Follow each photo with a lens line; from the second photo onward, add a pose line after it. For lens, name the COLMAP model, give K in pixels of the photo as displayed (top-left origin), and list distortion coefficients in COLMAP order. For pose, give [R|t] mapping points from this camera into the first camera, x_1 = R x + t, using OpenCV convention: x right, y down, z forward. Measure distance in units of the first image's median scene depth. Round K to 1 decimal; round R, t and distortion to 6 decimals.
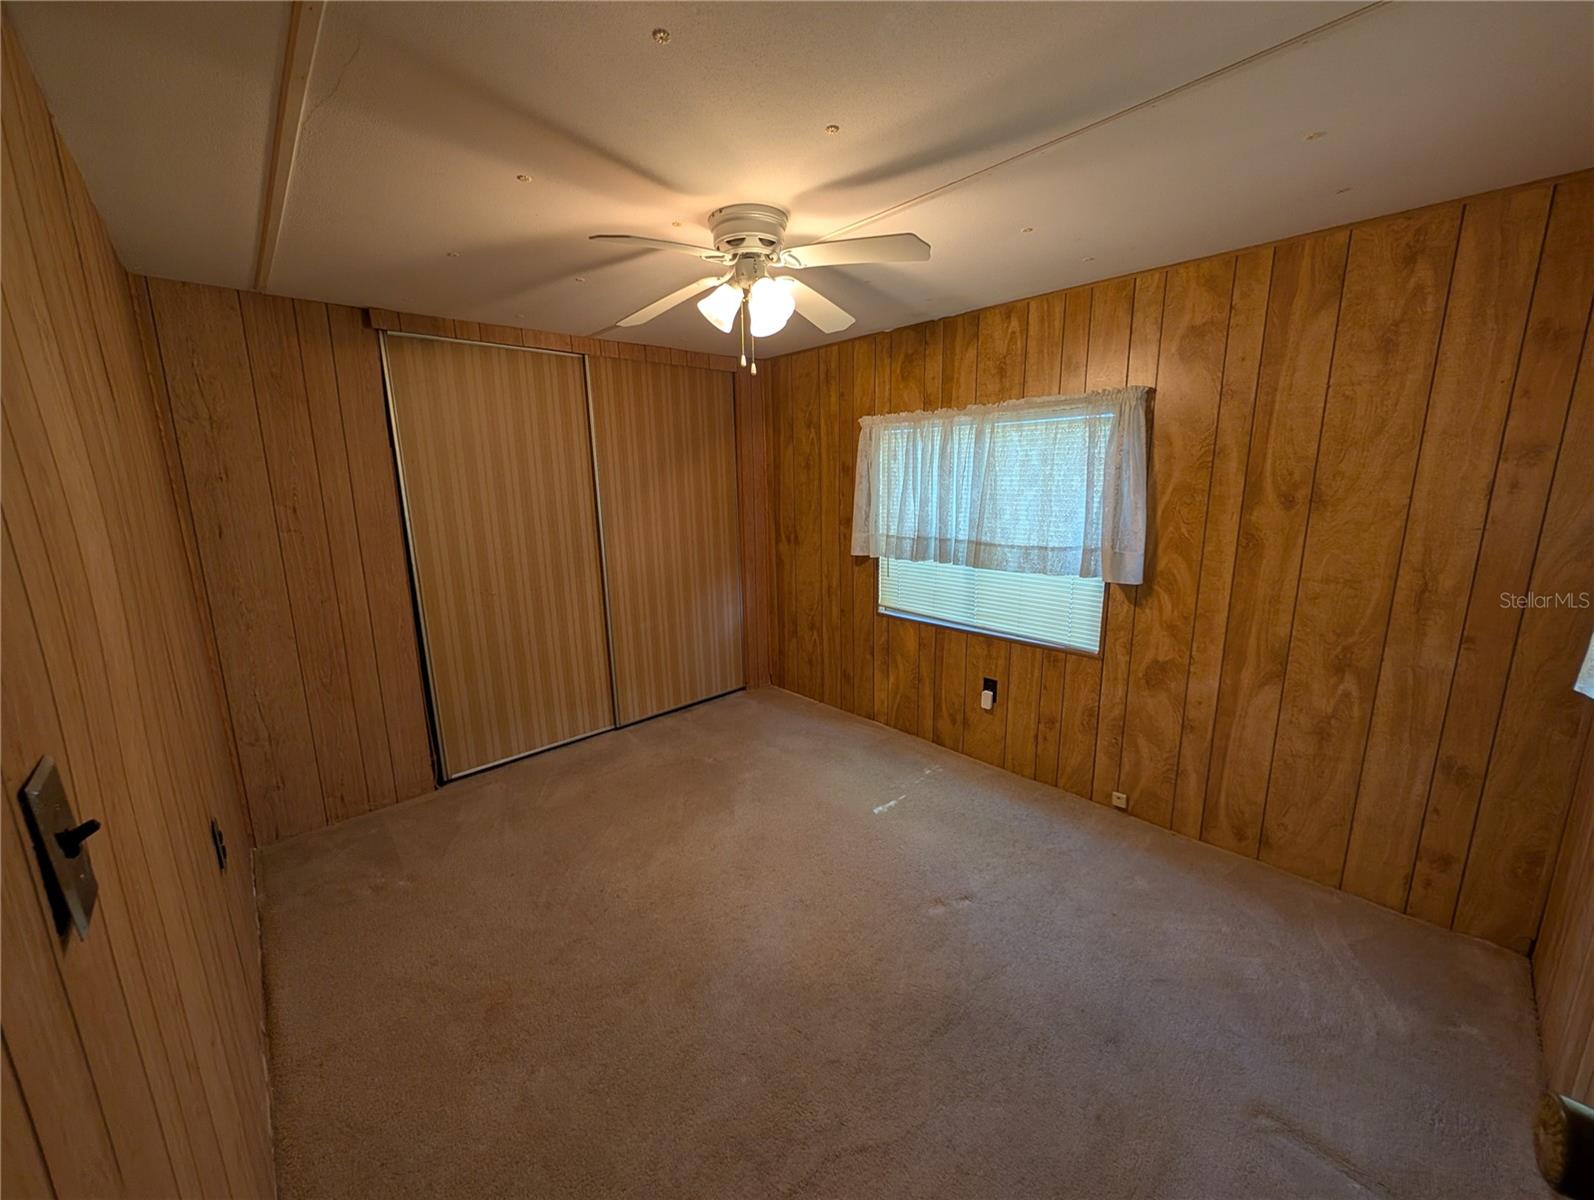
lens RADIAL K [[602.2, 0, 791.2], [0, 602.2, 598.9], [0, 0, 1]] dist [0.001052, 0.000364]
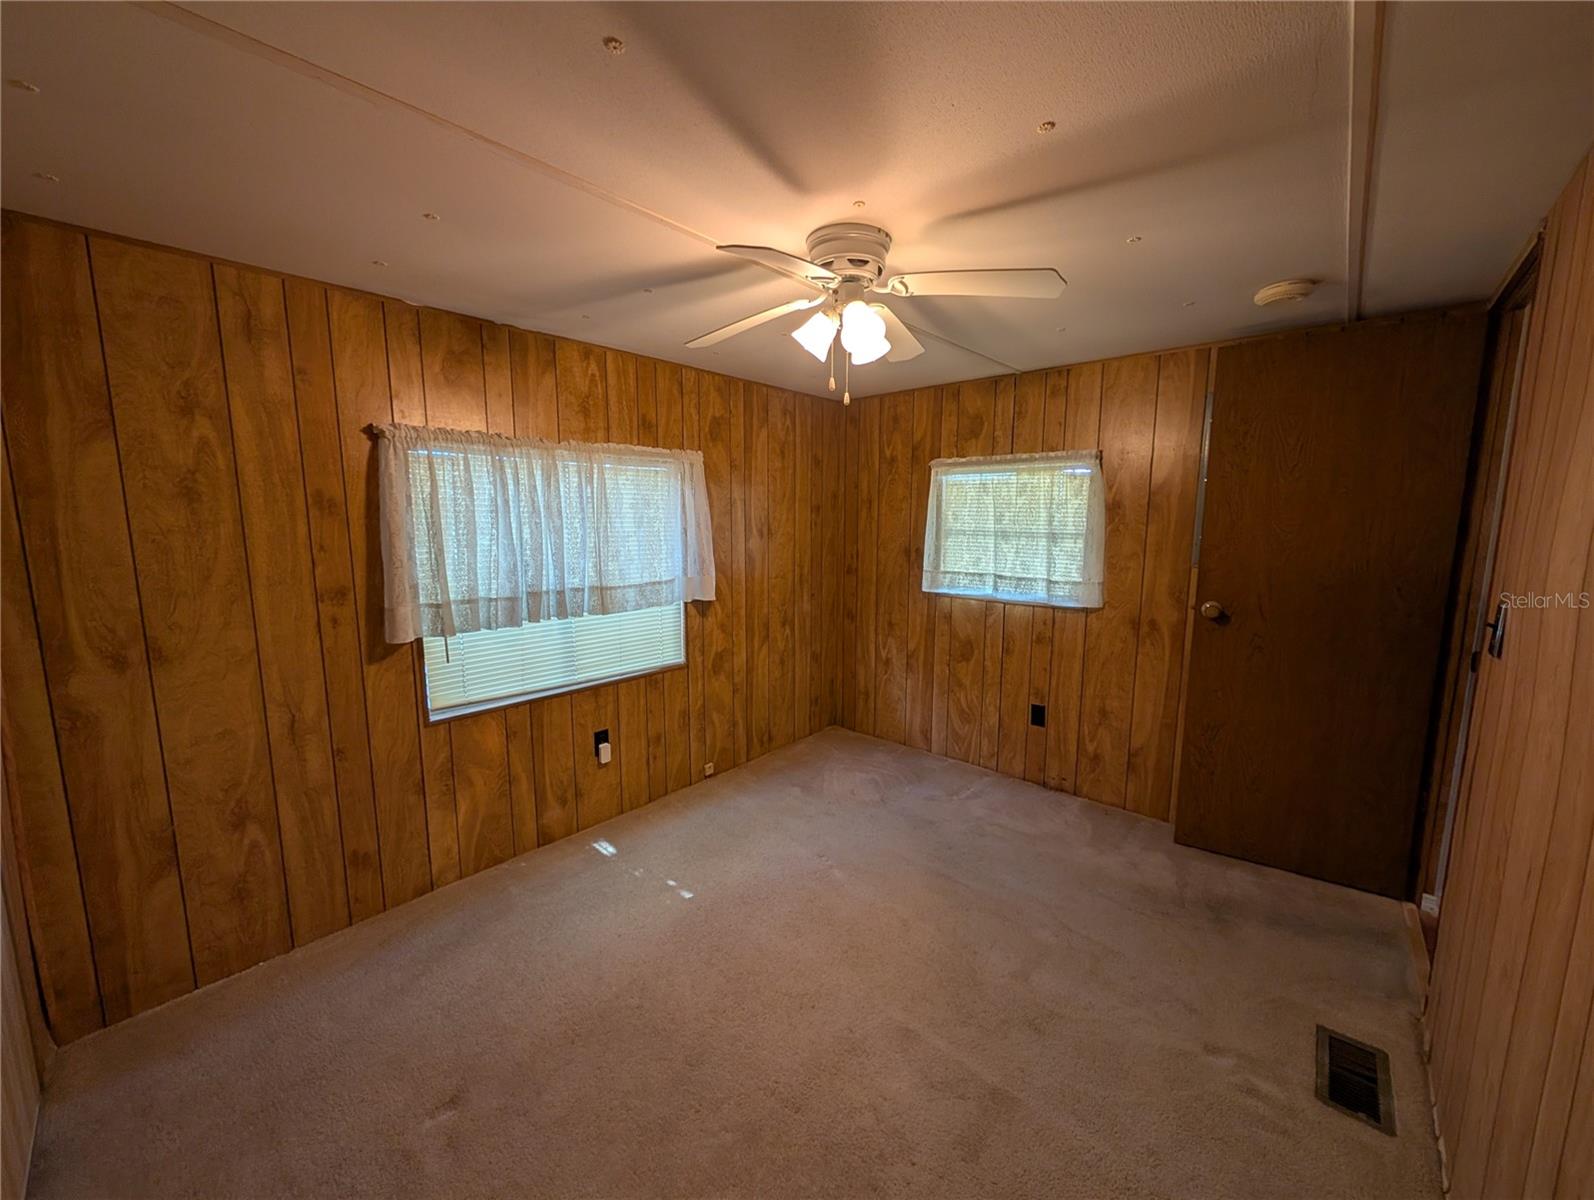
lens RADIAL K [[602.2, 0, 793.2], [0, 602.2, 600.6], [0, 0, 1]] dist [0.001052, 0.000364]
pose [[-0.086691, -0.122314, 0.988698, -0.733386], [0.201882, 0.969687, 0.137664, -0.162889], [-0.975566, 0.211535, -0.059370, 0.873764]]
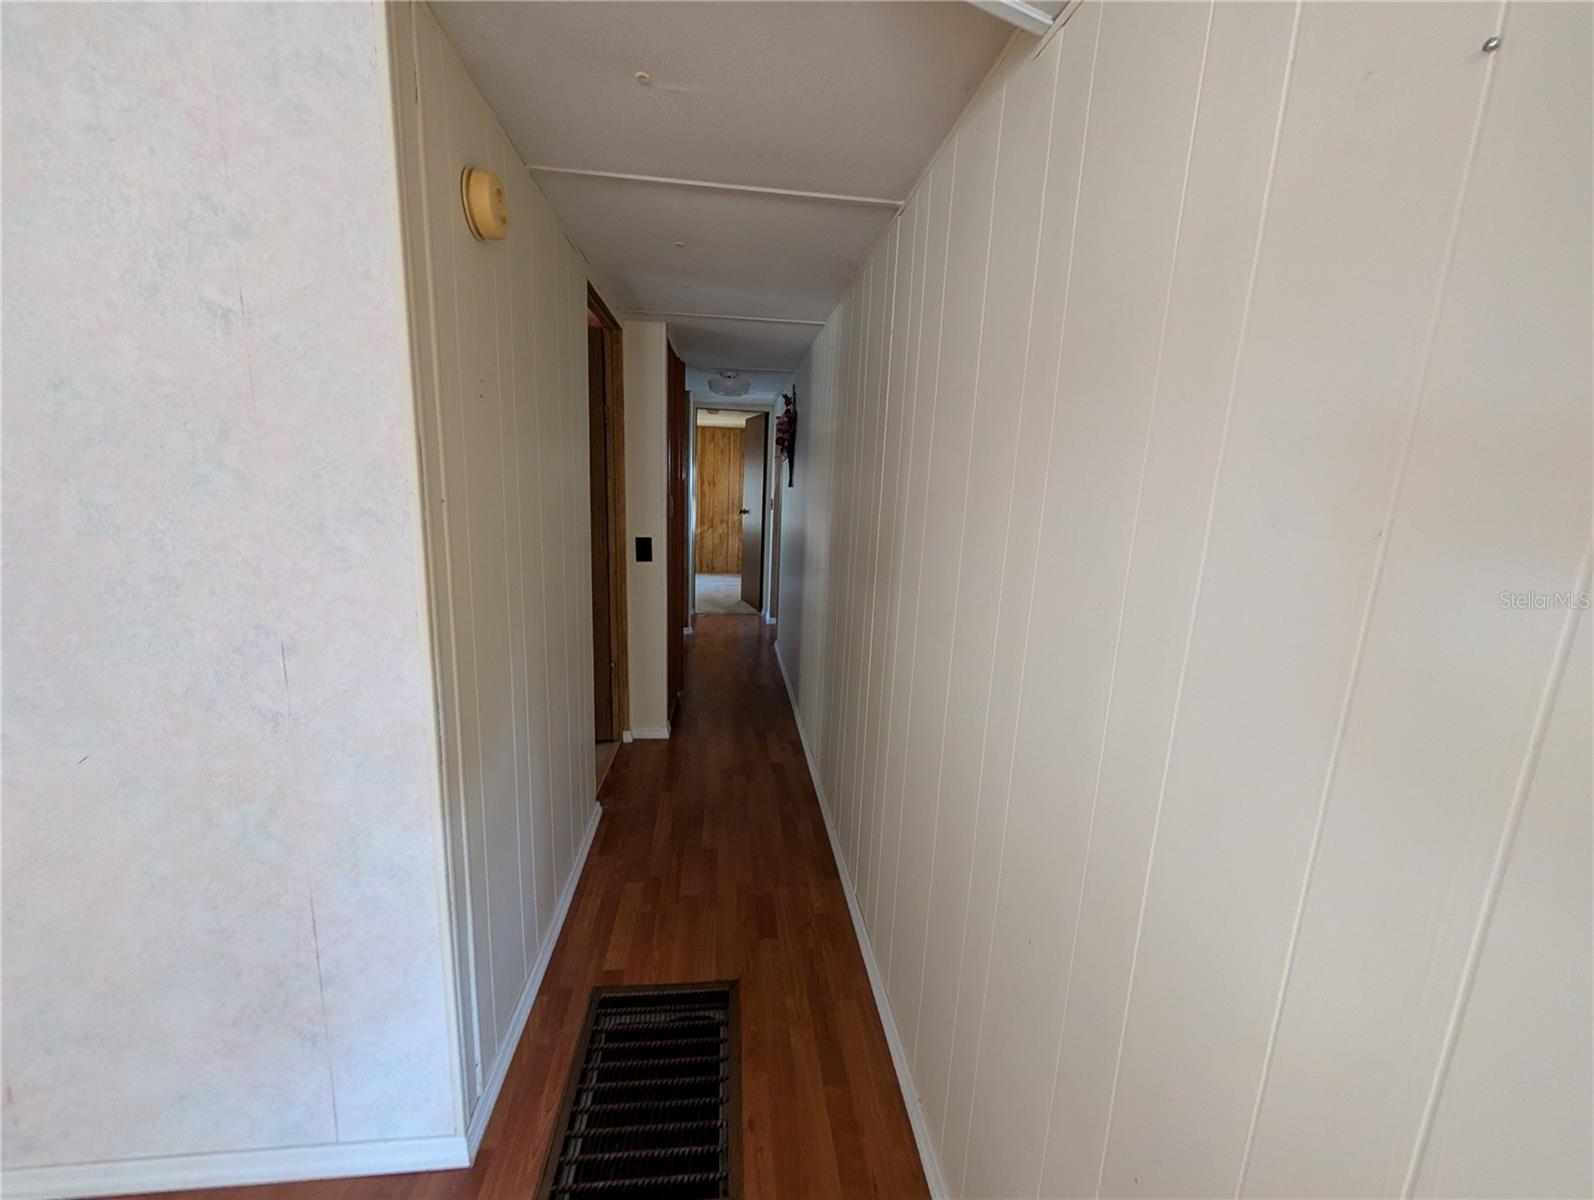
lens RADIAL K [[602.2, 0, 793.1], [0, 602.2, 595.1], [0, 0, 1]] dist [0.001052, 0.000364]
pose [[0.597106, -0.104371, 0.795343, -1.975391], [0.109439, 0.992828, 0.048124, 0.409271], [-0.794662, 0.058307, 0.604246, -1.728381]]
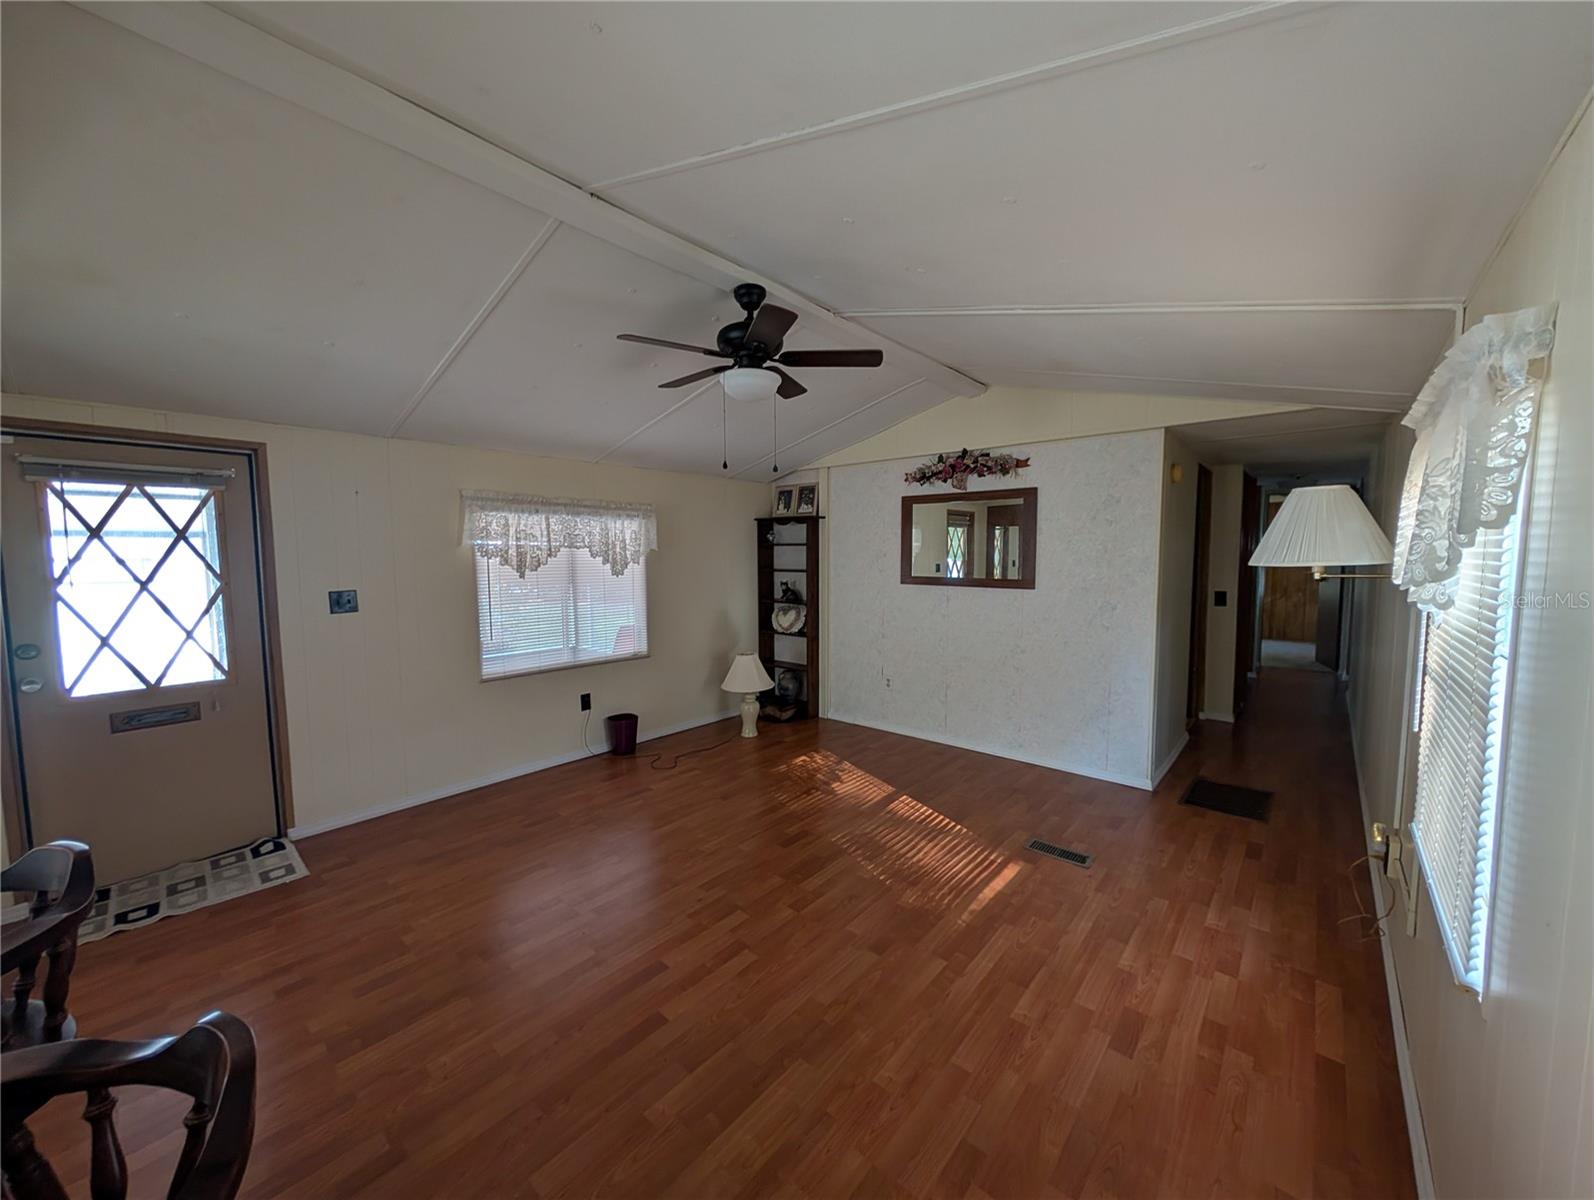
lens RADIAL K [[602.2, 0, 791.6], [0, 602.2, 597.0], [0, 0, 1]] dist [0.001052, 0.000364]
pose [[0.994965, 0.004214, 0.100138, -2.813807], [0.008422, 0.992067, -0.125431, 0.581509], [-0.099872, 0.125643, 0.987036, -2.611212]]
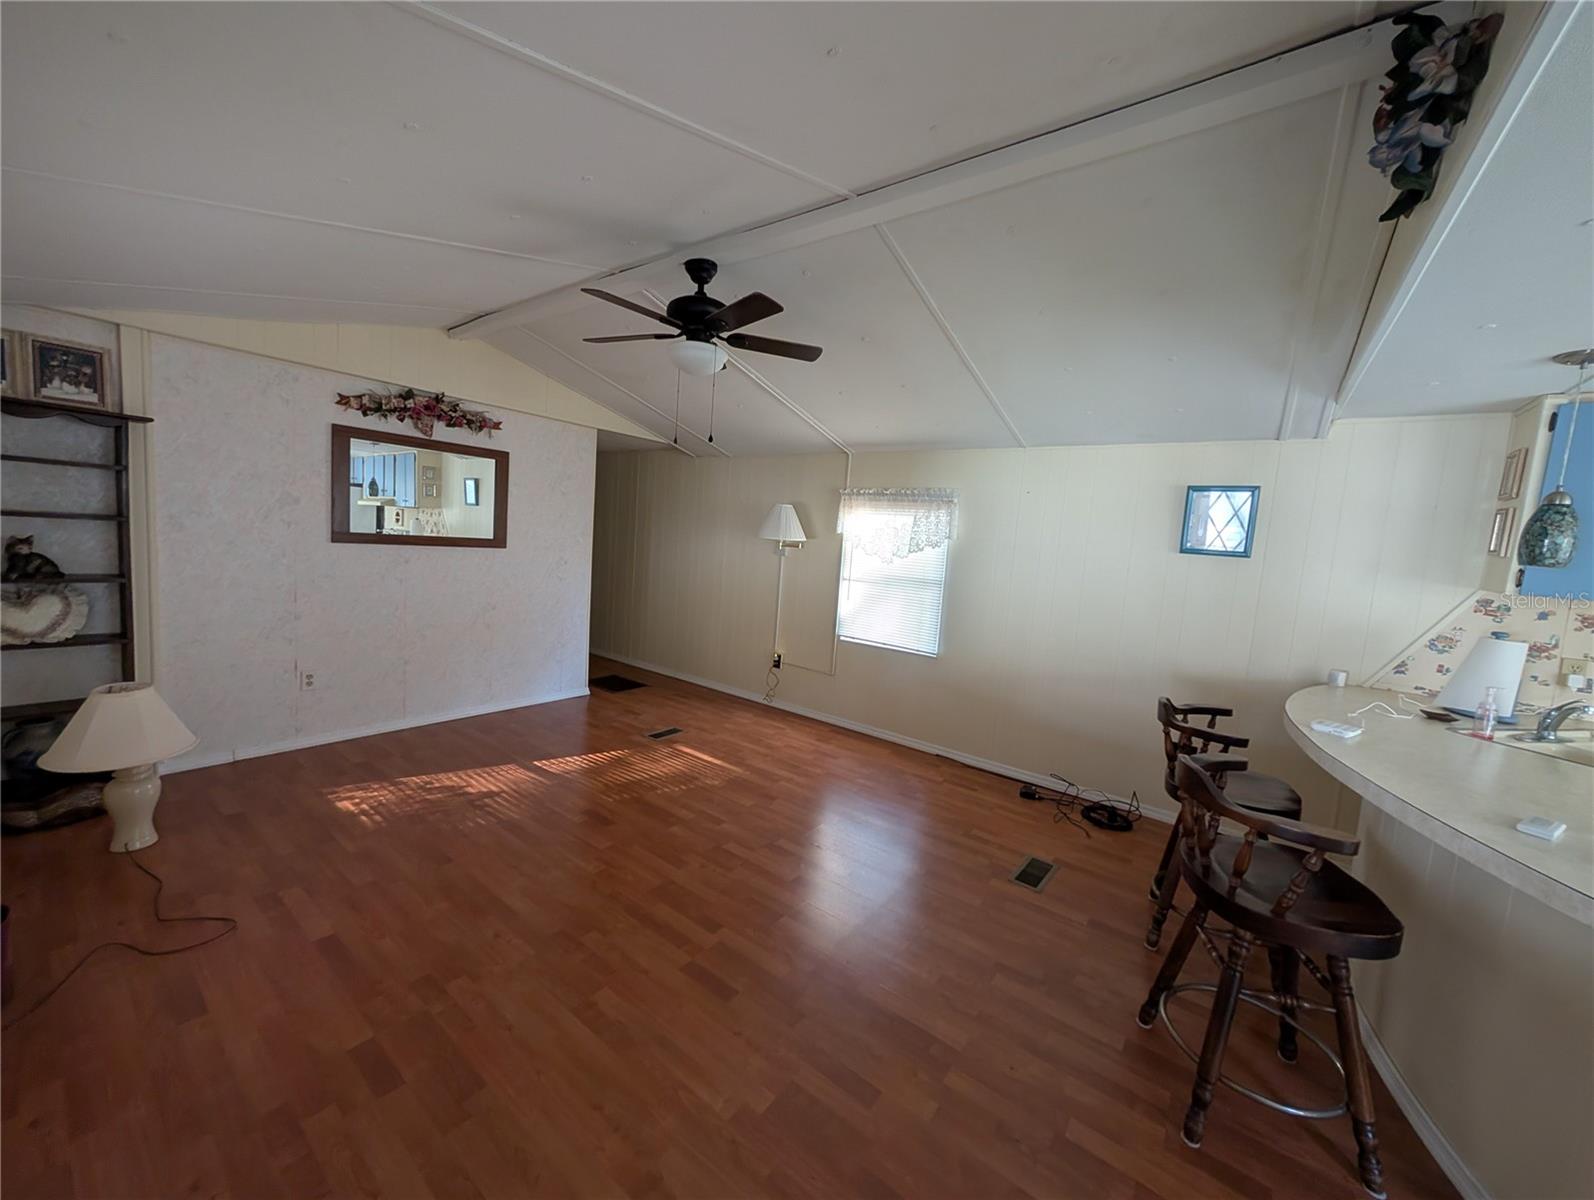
lens RADIAL K [[602.2, 0, 792.5], [0, 602.2, 596.9], [0, 0, 1]] dist [0.001052, 0.000364]
pose [[-0.167219, -0.096118, 0.981223, -3.860178], [0.126605, 0.984903, 0.118054, 0.399276], [-0.977757, 0.143968, -0.152525, -1.590457]]
